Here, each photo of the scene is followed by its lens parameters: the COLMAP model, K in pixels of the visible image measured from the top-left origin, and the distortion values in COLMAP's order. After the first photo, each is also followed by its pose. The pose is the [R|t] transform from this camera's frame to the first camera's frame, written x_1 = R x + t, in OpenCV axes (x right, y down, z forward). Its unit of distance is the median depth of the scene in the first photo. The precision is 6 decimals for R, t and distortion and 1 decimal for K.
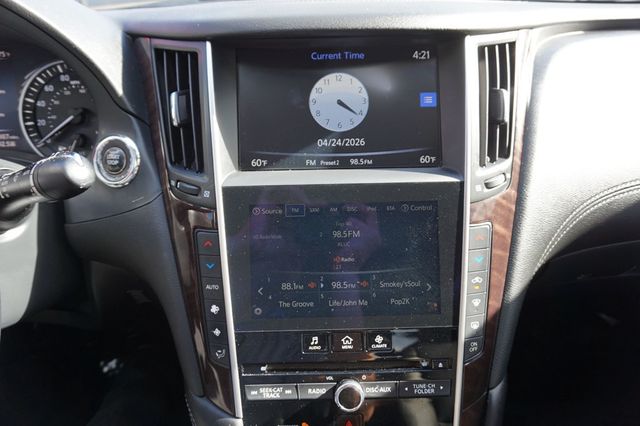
lens RADIAL K [[442.4, 0, 320.0], [0, 442.4, 213.0], [0, 0, 1]] dist [-0.031597, 0.044707]
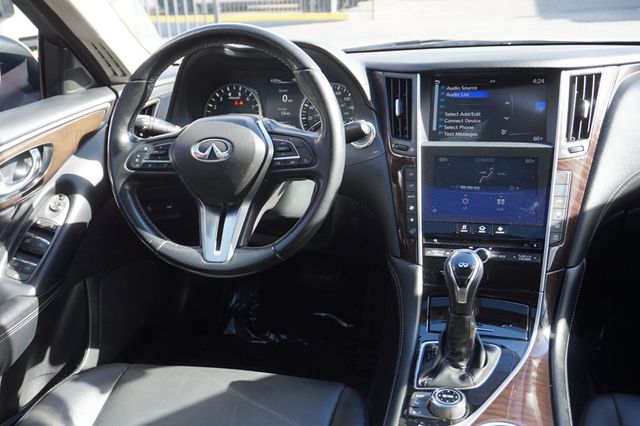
lens RADIAL K [[644.7, 0, 317.0], [0, 644.7, 214.1], [0, 0, 1]] dist [0.016357, 0.018716]
pose [[0.963101, 0.060424, -0.262271, 0.091307], [-0.100529, 0.984706, -0.142294, 0.626942], [0.249662, 0.163410, 0.954445, -1.615881]]
